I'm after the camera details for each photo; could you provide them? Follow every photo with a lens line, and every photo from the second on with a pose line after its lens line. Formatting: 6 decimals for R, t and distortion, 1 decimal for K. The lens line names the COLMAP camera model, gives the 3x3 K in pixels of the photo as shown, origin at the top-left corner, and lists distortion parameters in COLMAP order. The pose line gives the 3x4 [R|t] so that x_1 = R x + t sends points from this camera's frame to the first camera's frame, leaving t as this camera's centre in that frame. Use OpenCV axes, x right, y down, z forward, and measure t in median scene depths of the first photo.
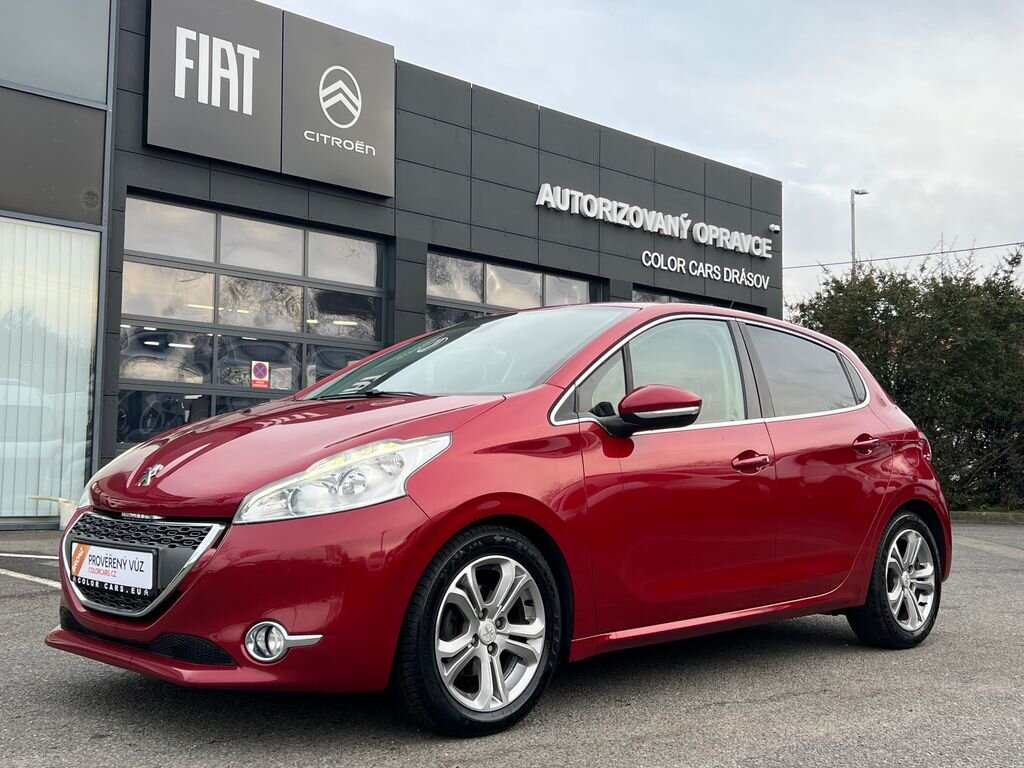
lens RADIAL K [[1166.9, 0, 512.0], [0, 1166.9, 384.0], [0, 0, 1]] dist [-0.008145, -0.026457]
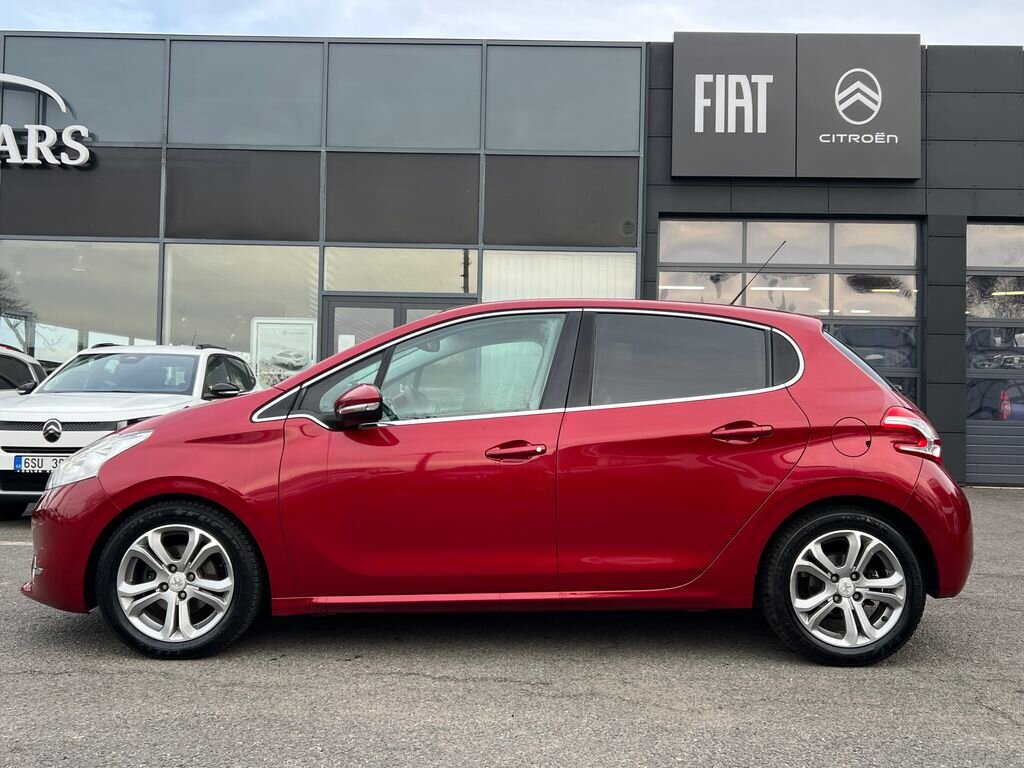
lens RADIAL K [[950.0, 0, 512.0], [0, 950.0, 384.0], [0, 0, 1]] dist [0.001185, -0.008798]
pose [[0.711908, -0.029969, -0.701633, 0.264596], [0.050370, 0.998695, 0.008450, 0.000209], [0.700464, -0.041356, 0.712488, 0.136559]]
